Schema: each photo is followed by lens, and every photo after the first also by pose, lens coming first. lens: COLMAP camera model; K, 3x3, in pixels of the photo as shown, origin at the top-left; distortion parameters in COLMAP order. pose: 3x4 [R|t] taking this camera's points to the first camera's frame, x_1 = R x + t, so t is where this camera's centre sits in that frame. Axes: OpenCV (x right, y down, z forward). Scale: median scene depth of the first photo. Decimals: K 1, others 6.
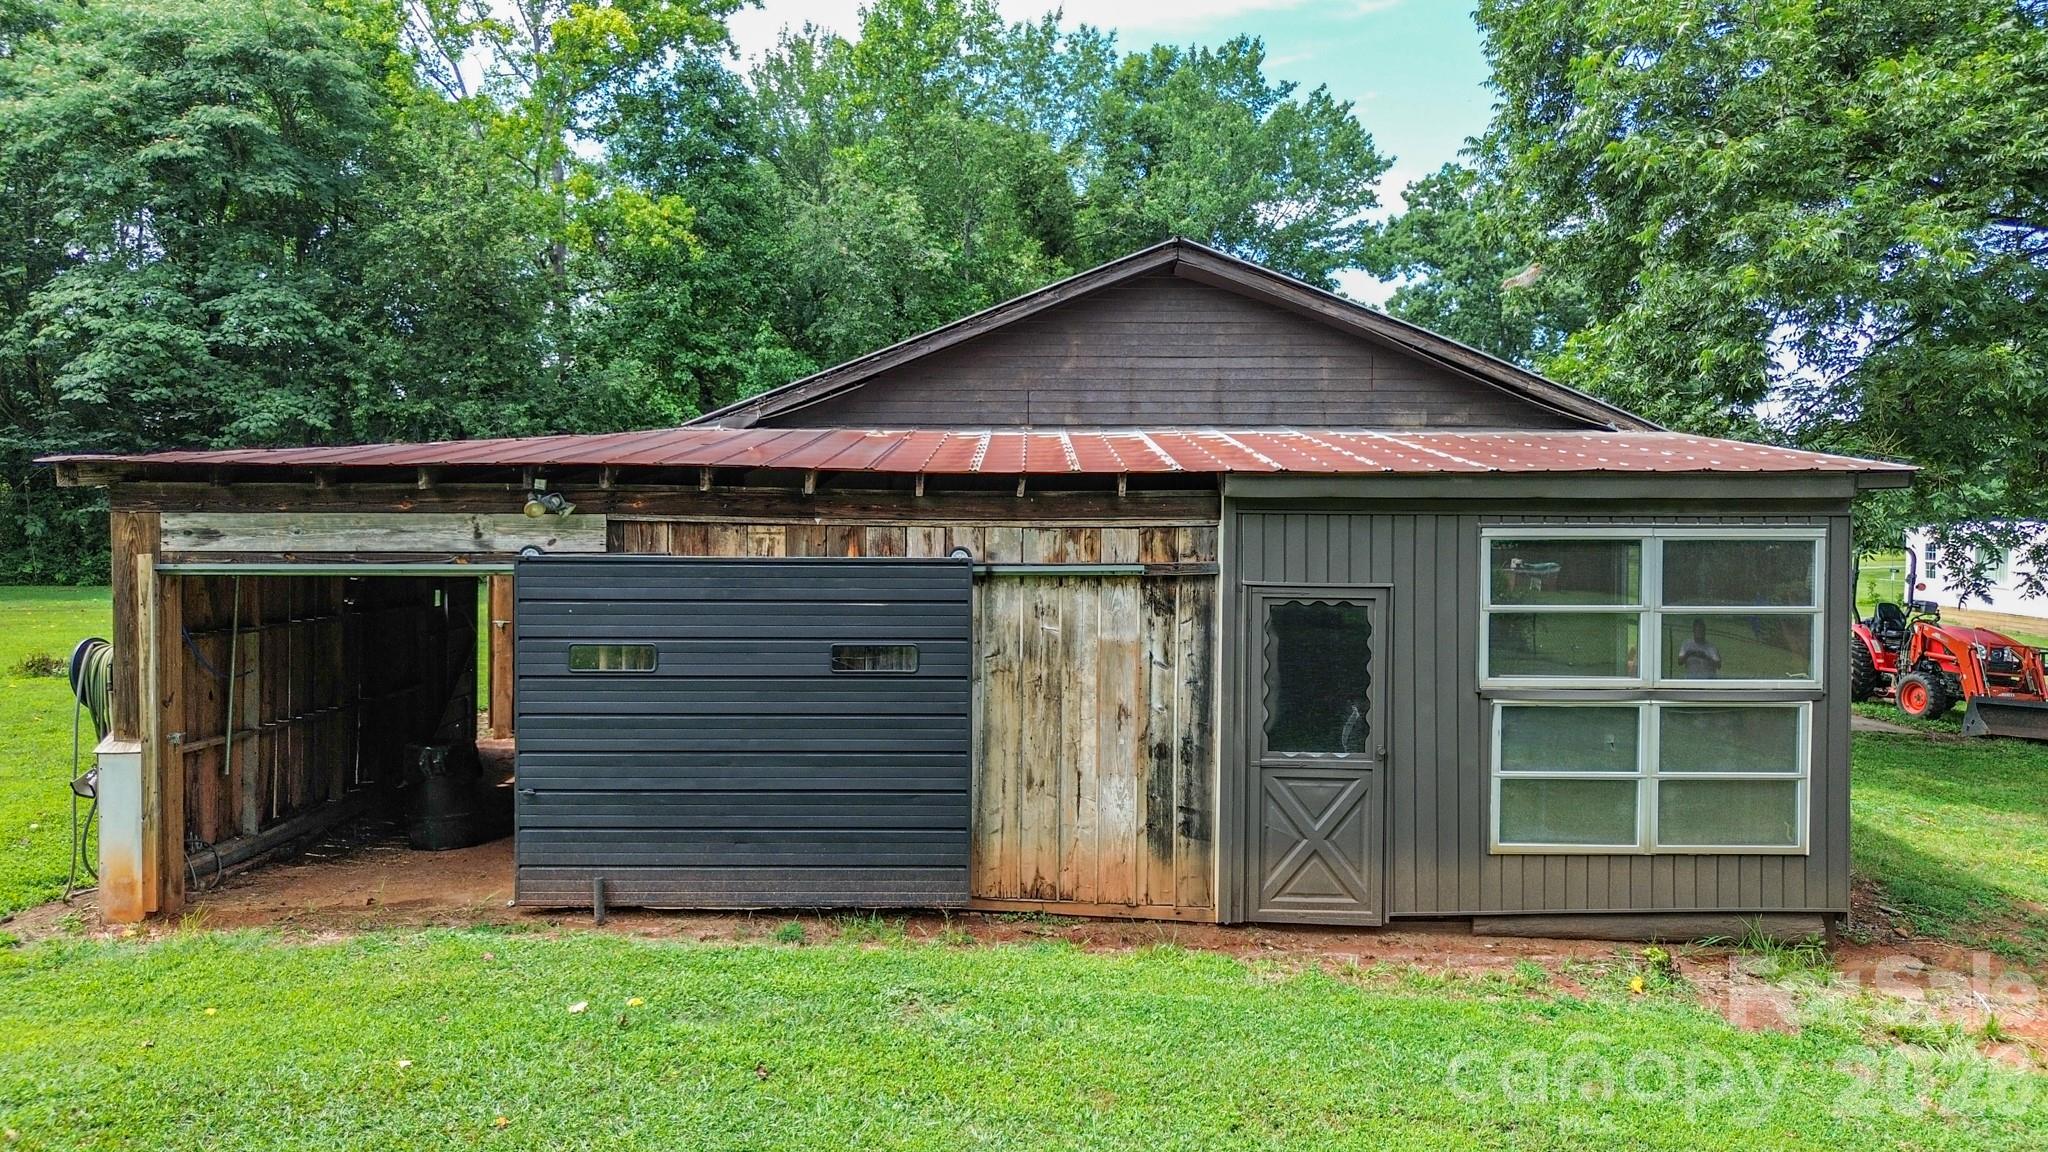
lens RADIAL K [[1480.3, 0, 1025.5], [0, 1480.3, 551.4], [0, 0, 1]] dist [0.071232, -0.069640]
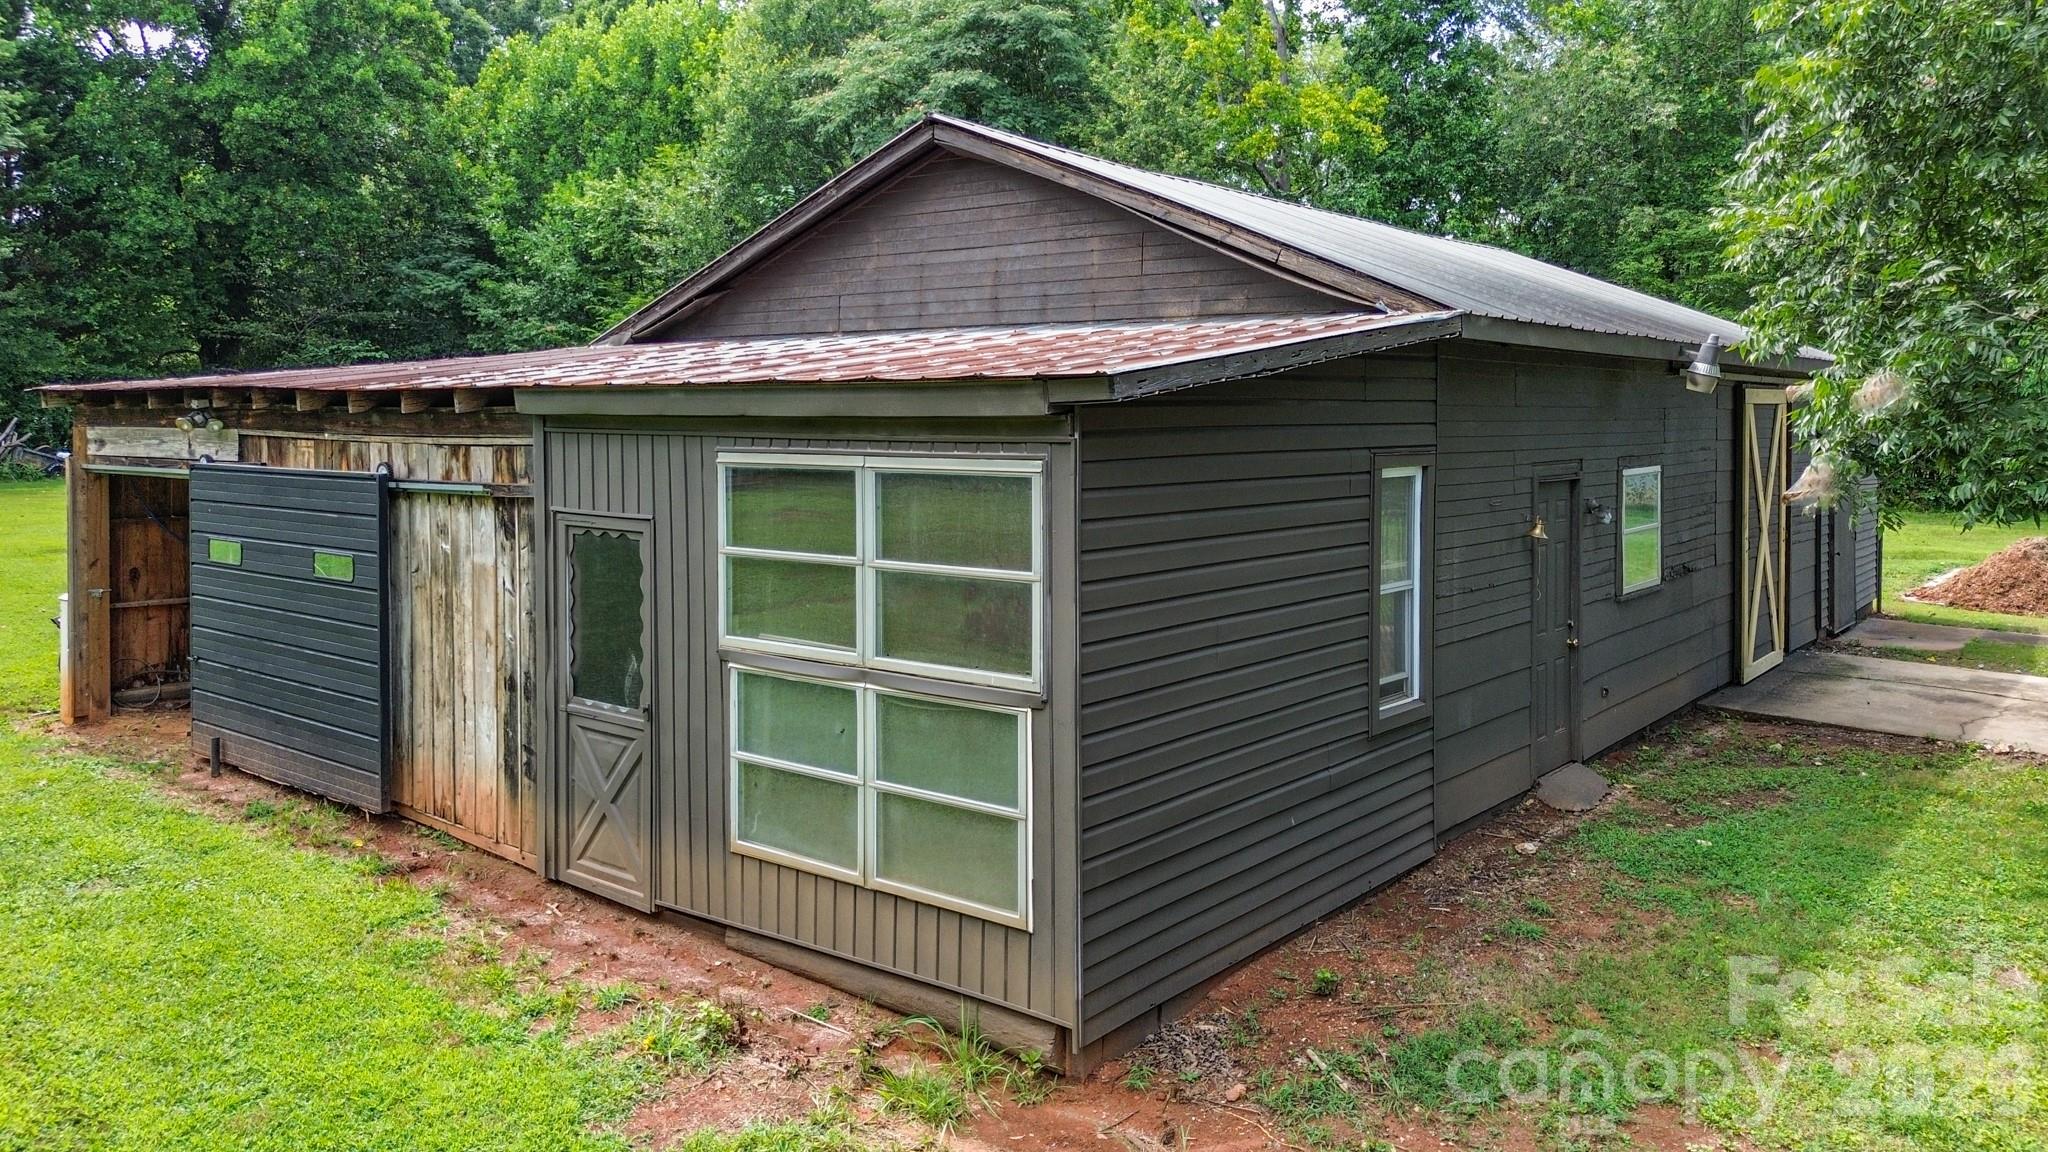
lens RADIAL K [[1506.0, 0, 1021.2], [0, 1506.0, 447.8], [0, 0, 1]] dist [0.054639, -0.007591]
pose [[0.779280, 0.012923, -0.626542, 0.949737], [-0.014636, 0.999890, 0.002421, -0.022258], [0.626505, 0.007283, 0.779384, 0.451714]]
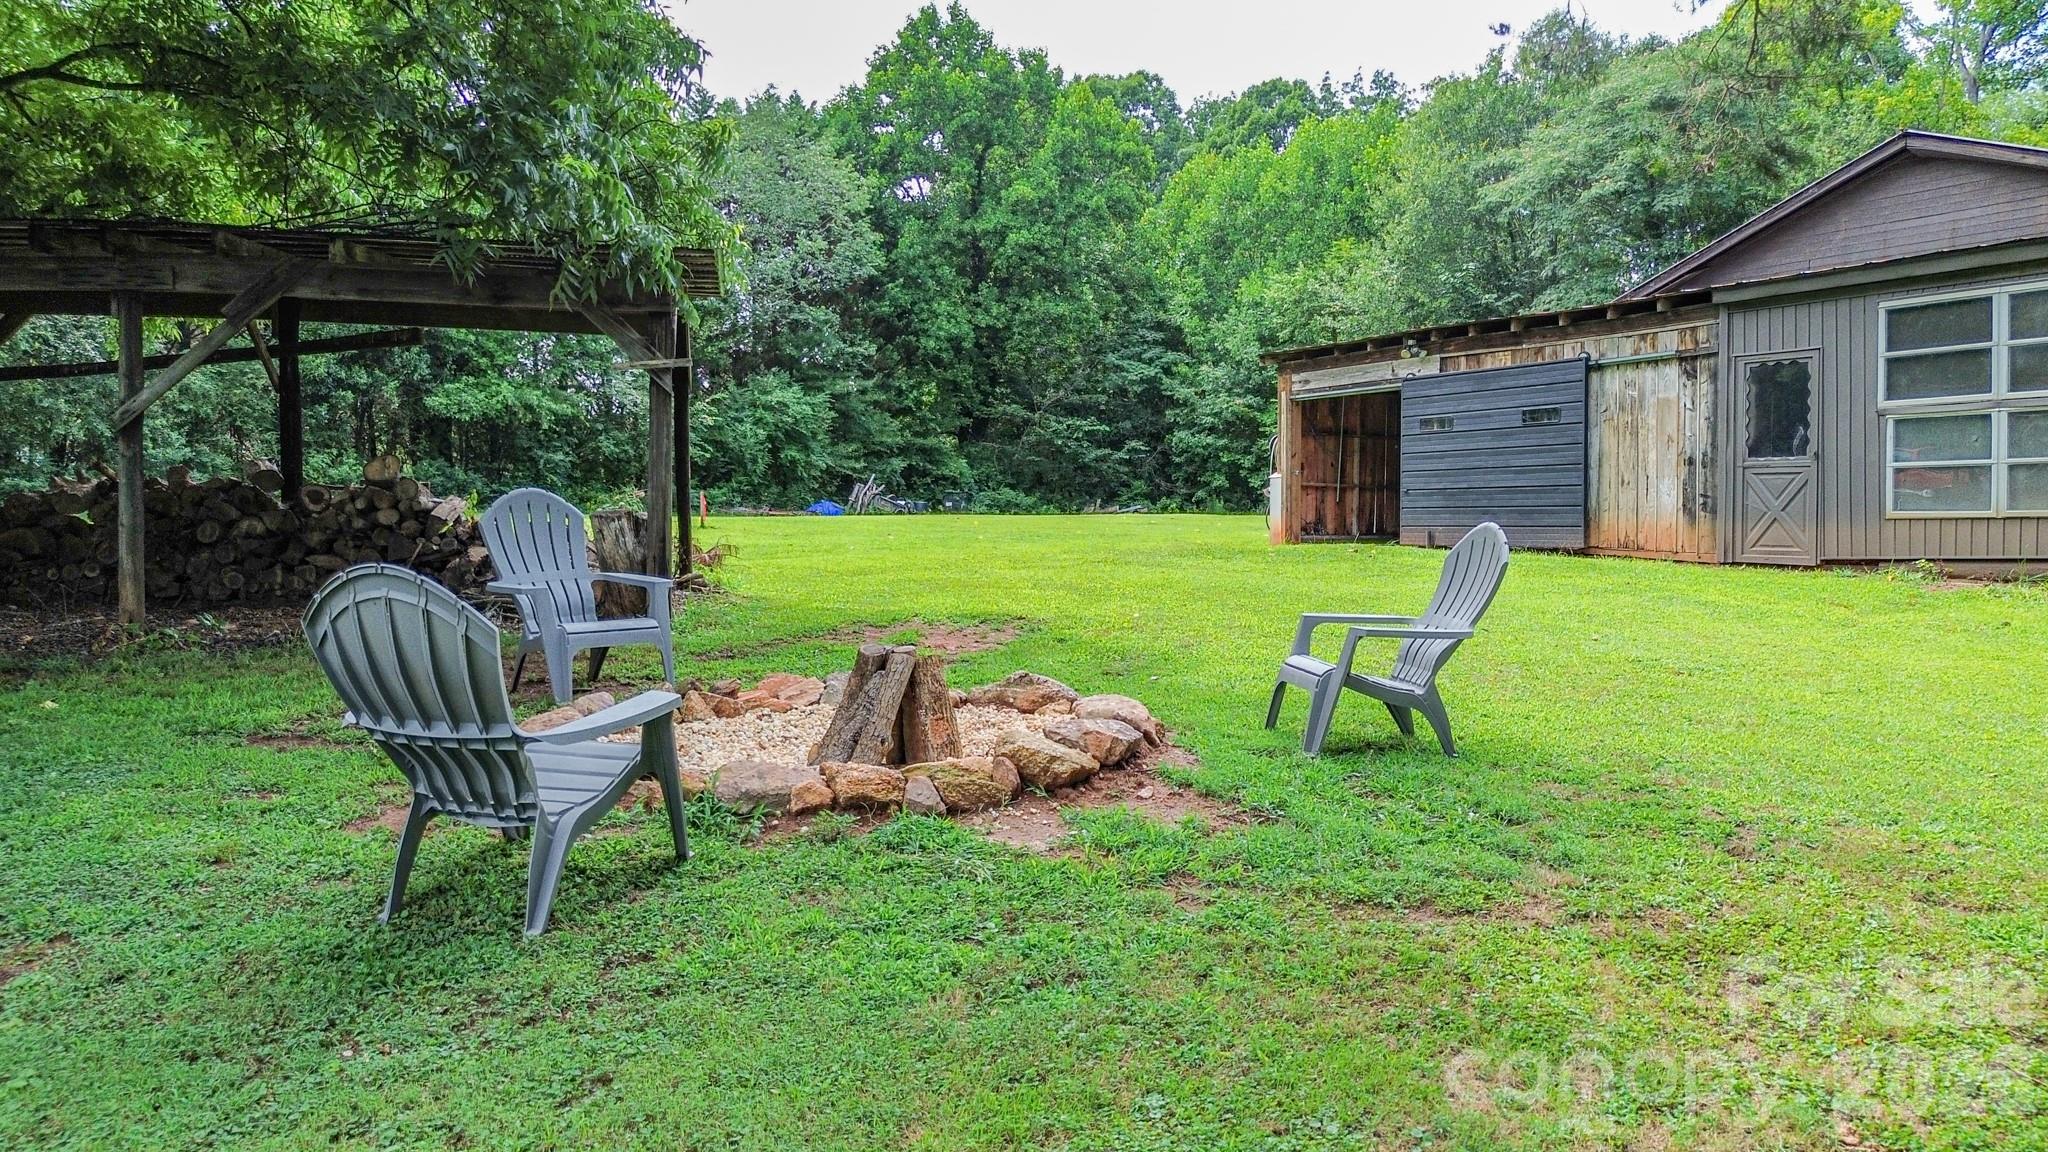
lens RADIAL K [[1480.3, 0, 1025.5], [0, 1480.3, 551.4], [0, 0, 1]] dist [0.071232, -0.069640]
pose [[0.526148, 0.011311, -0.850318, 1.143856], [-0.018924, 0.999820, 0.001590, 0.249609], [0.850183, 0.015255, 0.526267, -0.535816]]
